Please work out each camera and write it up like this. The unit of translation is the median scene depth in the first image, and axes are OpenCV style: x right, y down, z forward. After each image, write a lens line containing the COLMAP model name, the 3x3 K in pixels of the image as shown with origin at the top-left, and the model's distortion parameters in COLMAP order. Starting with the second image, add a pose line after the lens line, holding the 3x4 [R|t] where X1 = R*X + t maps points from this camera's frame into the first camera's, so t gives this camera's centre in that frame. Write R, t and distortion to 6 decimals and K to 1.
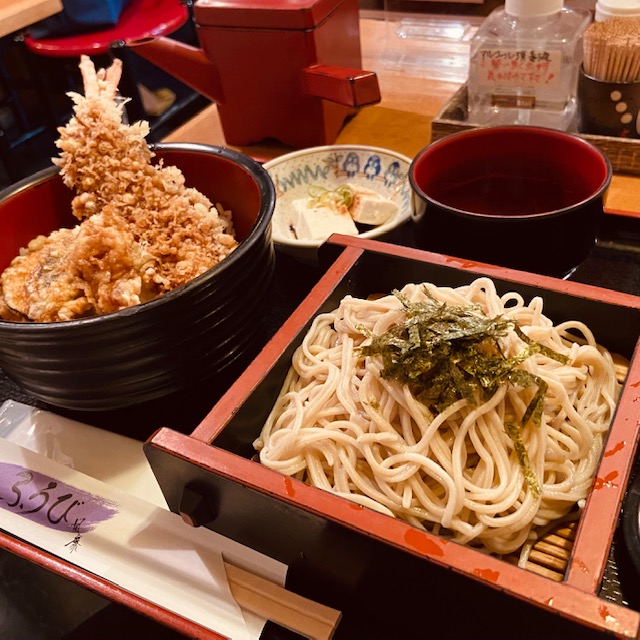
lens RADIAL K [[660.1, 0, 320.0], [0, 660.1, 320.0], [0, 0, 1]] dist [0.020800, -0.008020]
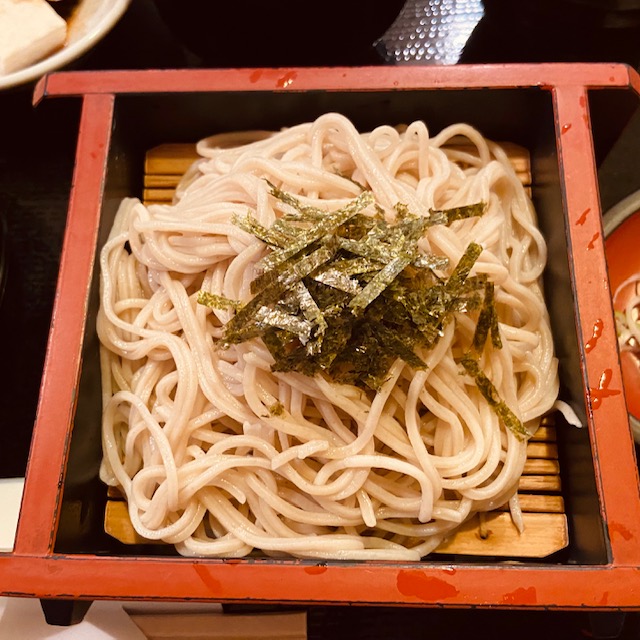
lens RADIAL K [[660.1, 0, 320.0], [0, 660.1, 320.0], [0, 0, 1]] dist [0.020800, -0.008020]
pose [[0.878978, -0.417209, 0.230942, 0.005679], [0.267763, 0.832554, 0.484929, -0.210351], [-0.394589, -0.364405, 0.843510, 0.390753]]
